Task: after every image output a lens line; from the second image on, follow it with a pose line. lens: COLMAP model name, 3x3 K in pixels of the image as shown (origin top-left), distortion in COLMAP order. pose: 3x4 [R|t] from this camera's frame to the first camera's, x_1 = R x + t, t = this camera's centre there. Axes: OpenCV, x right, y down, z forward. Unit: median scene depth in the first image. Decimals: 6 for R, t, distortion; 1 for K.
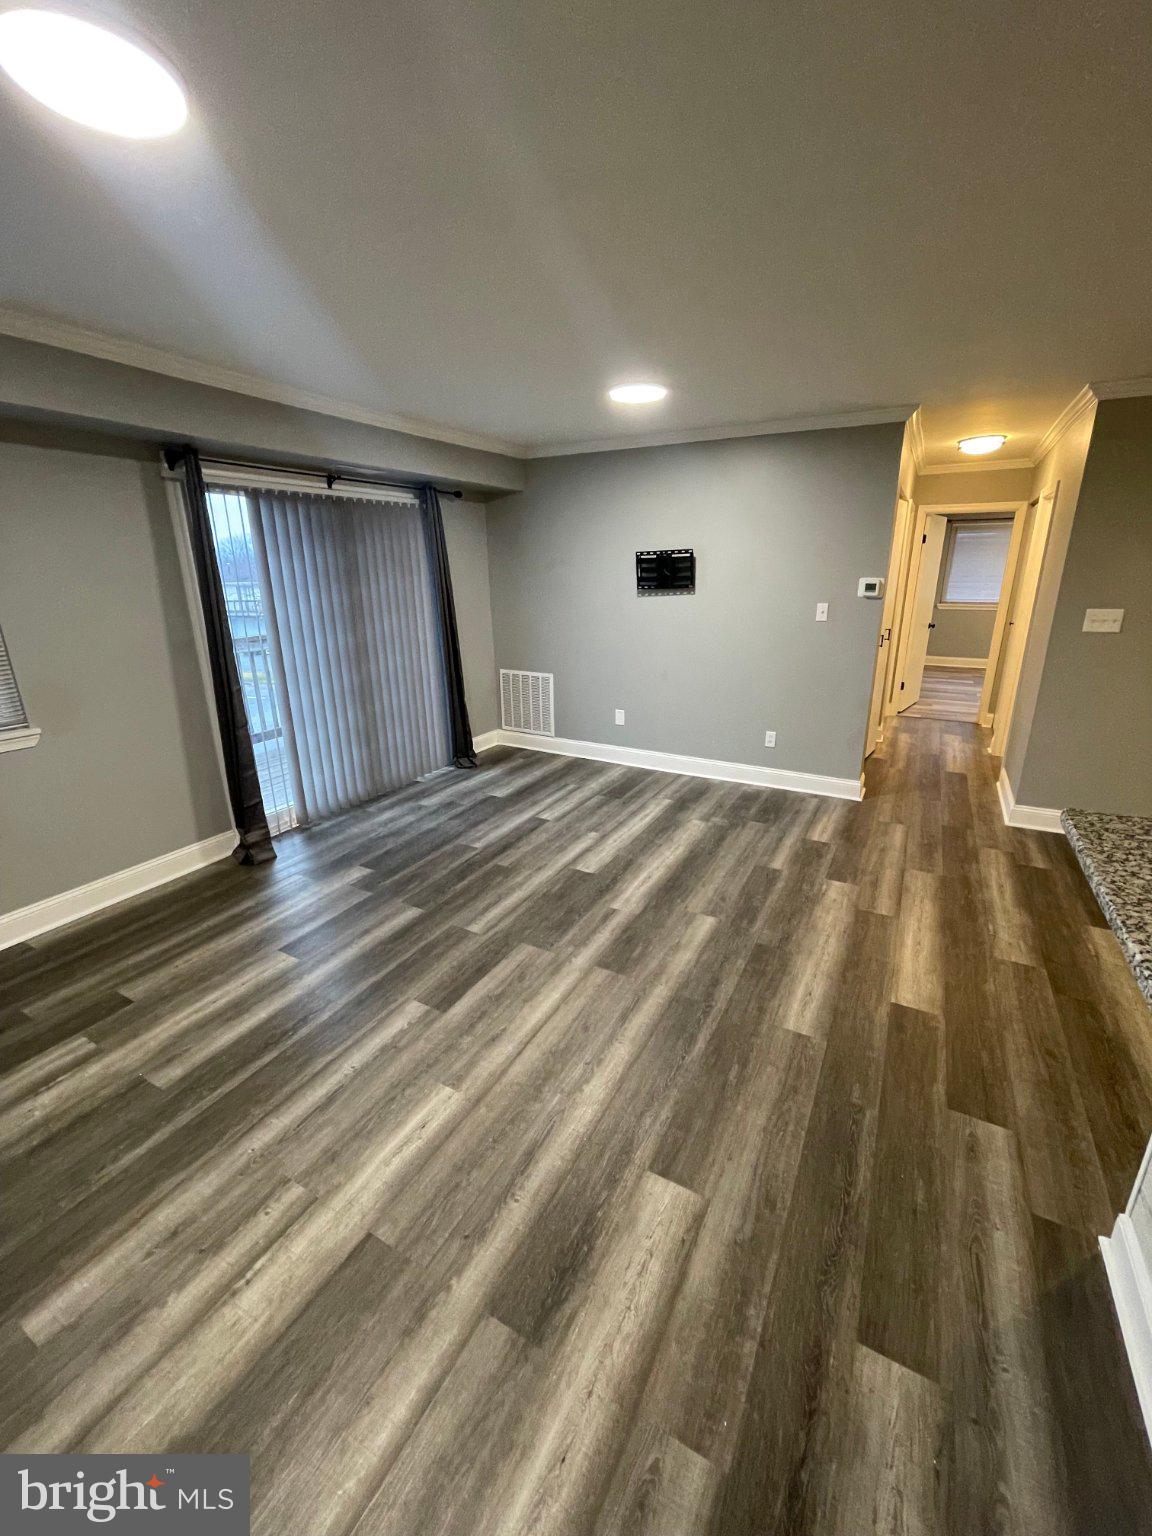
lens RADIAL K [[611.0, 0, 580.5], [0, 611.0, 761.8], [0, 0, 1]] dist [-0.008463, 0.000084]
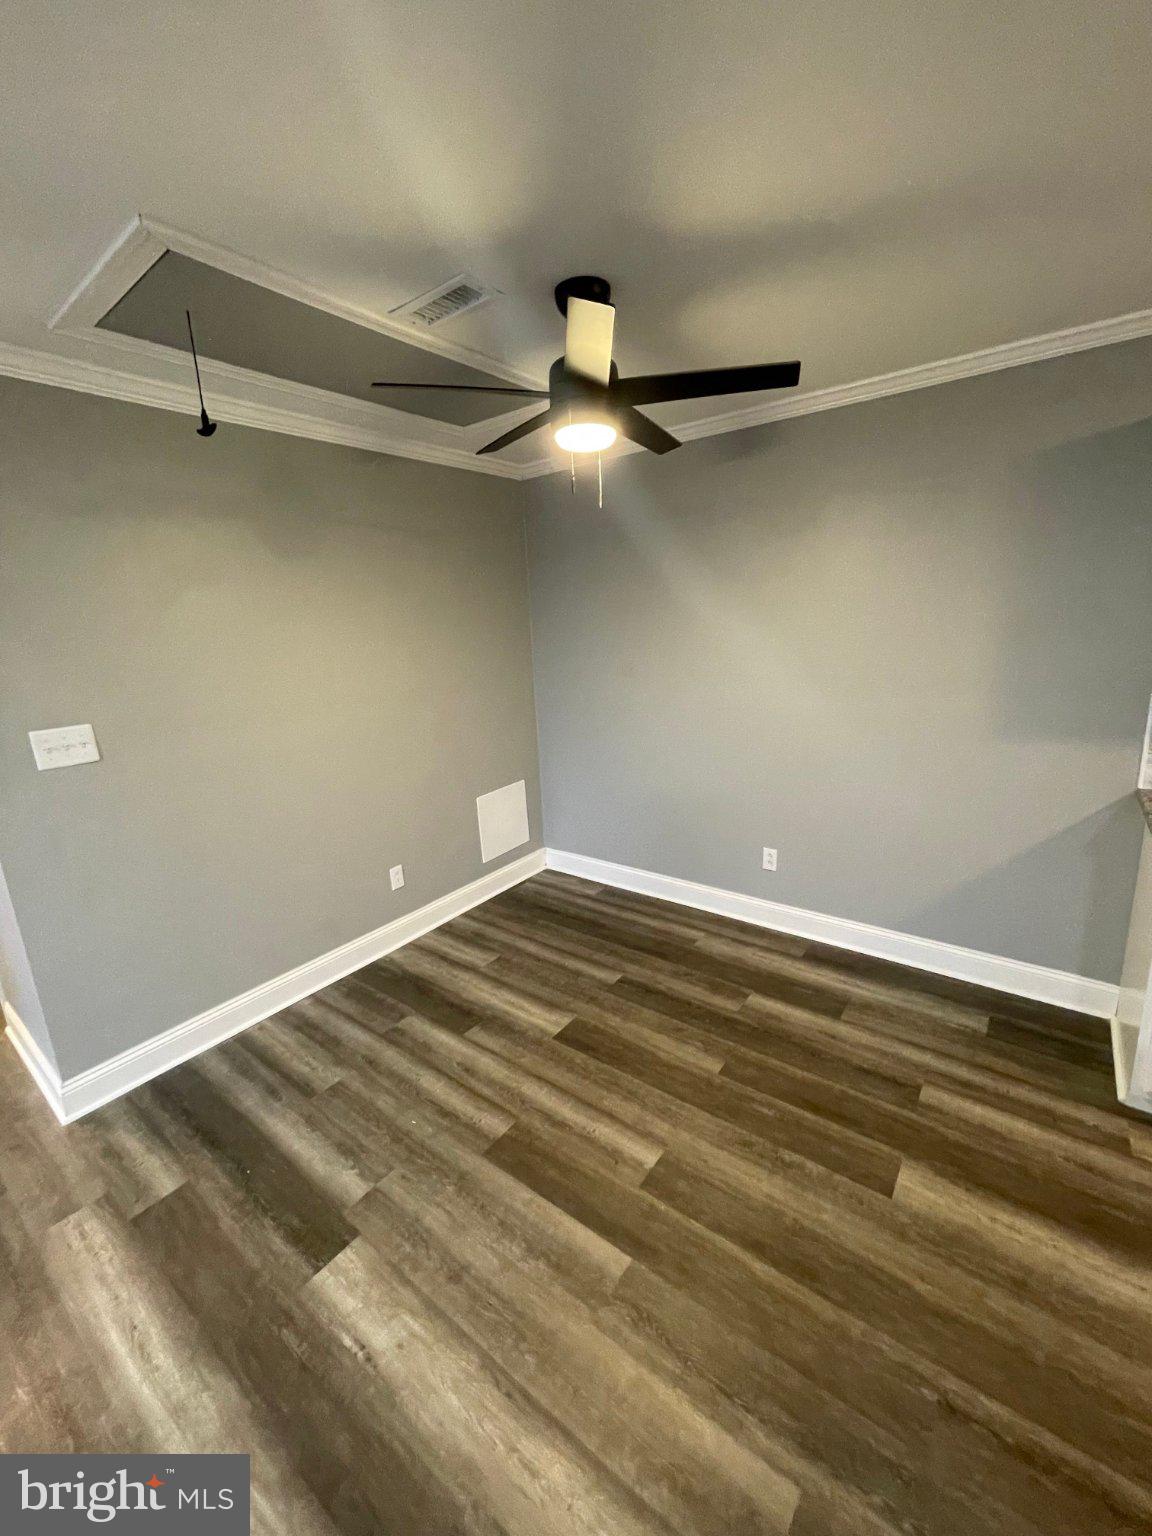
lens RADIAL K [[626.0, 0, 576.0], [0, 626.0, 768.0], [0, 0, 1]] dist [0.000164, 0.000079]
pose [[0.148766, -0.225027, 0.962929, 0.404970], [0.342396, 0.925251, 0.163324, -0.161180], [-0.927703, 0.305406, 0.214694, 0.486603]]
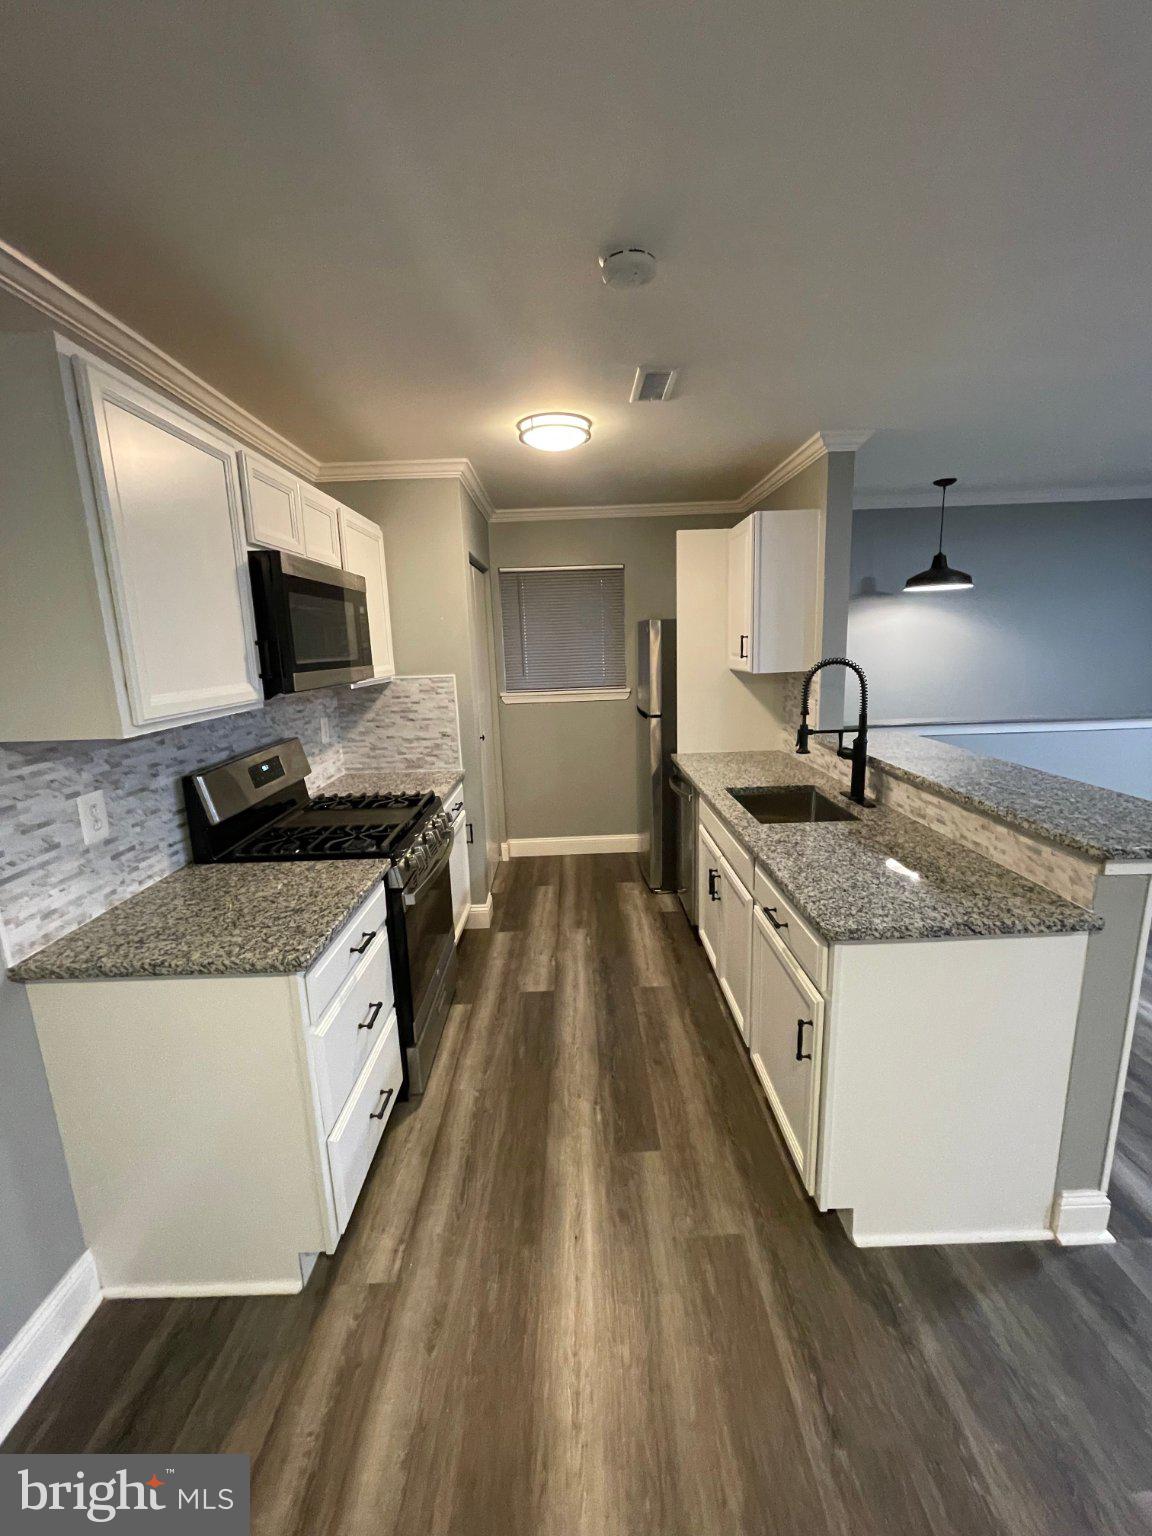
lens RADIAL K [[611.0, 0, 580.5], [0, 611.0, 761.8], [0, 0, 1]] dist [-0.008463, 0.000084]
pose [[-0.869132, 0.134391, -0.475971, 1.045062], [-0.109535, 0.886172, 0.450224, -0.169530], [0.482298, 0.443440, -0.755480, 0.498423]]
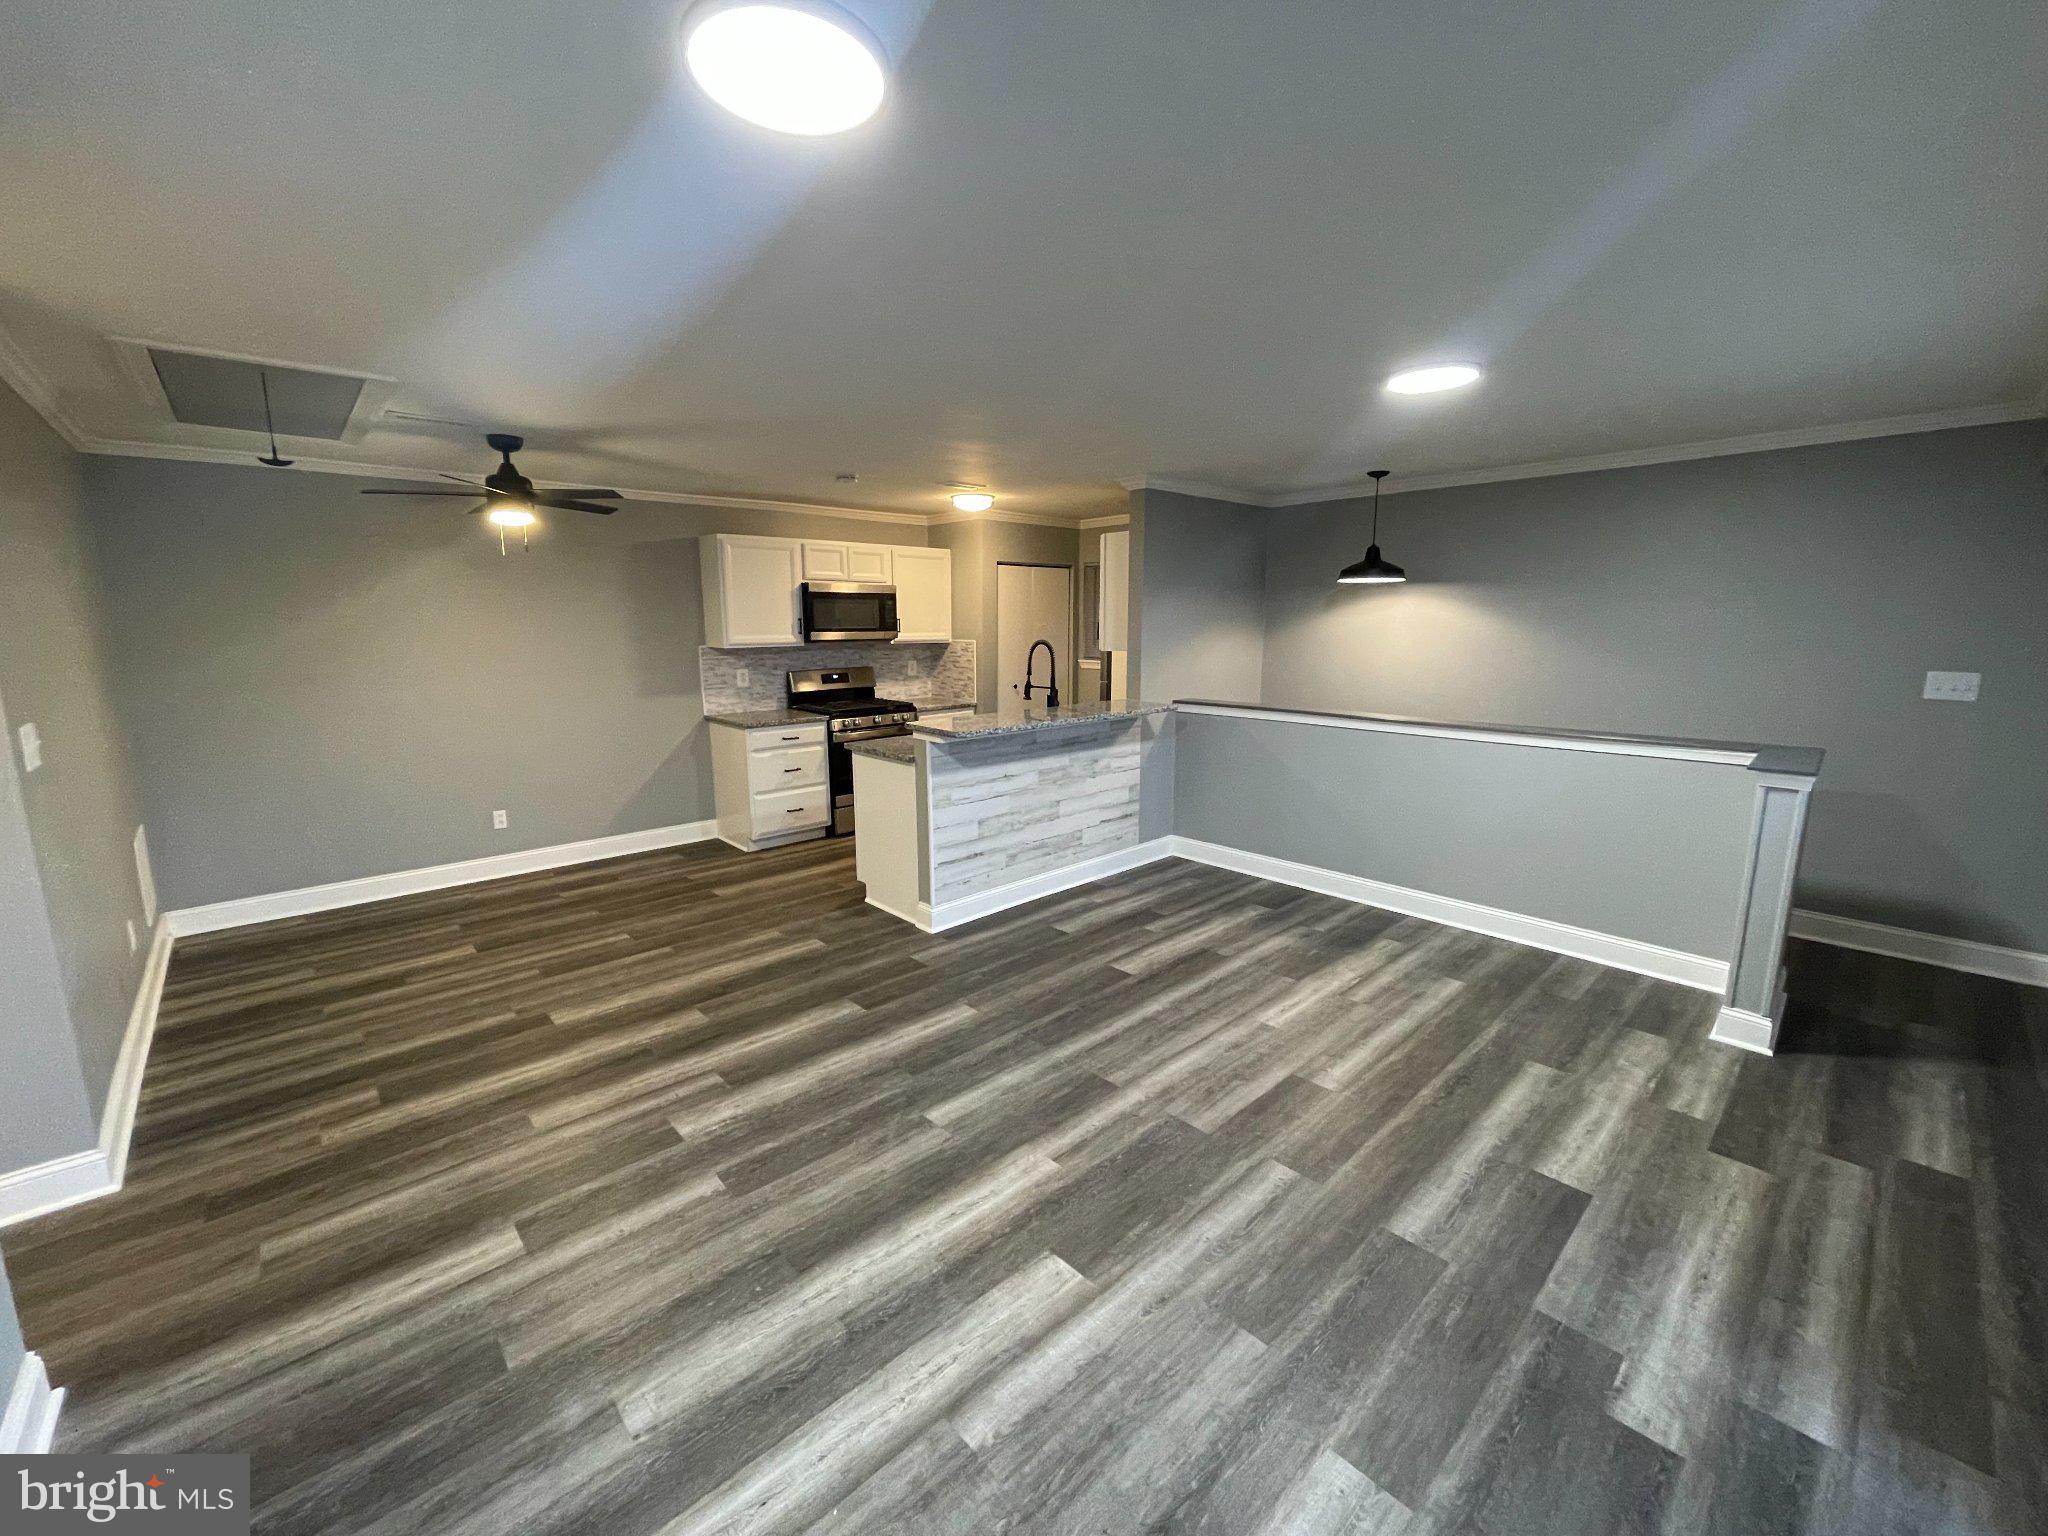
lens RADIAL K [[814.7, 0, 1024.0], [0, 814.7, 768.0], [0, 0, 1]] dist [-0.008463, 0.000084]
pose [[-0.949175, -0.043300, 0.311756, -0.155982], [0.108424, 0.884887, 0.453012, -0.494055], [-0.295485, 0.463789, -0.835217, 1.525943]]
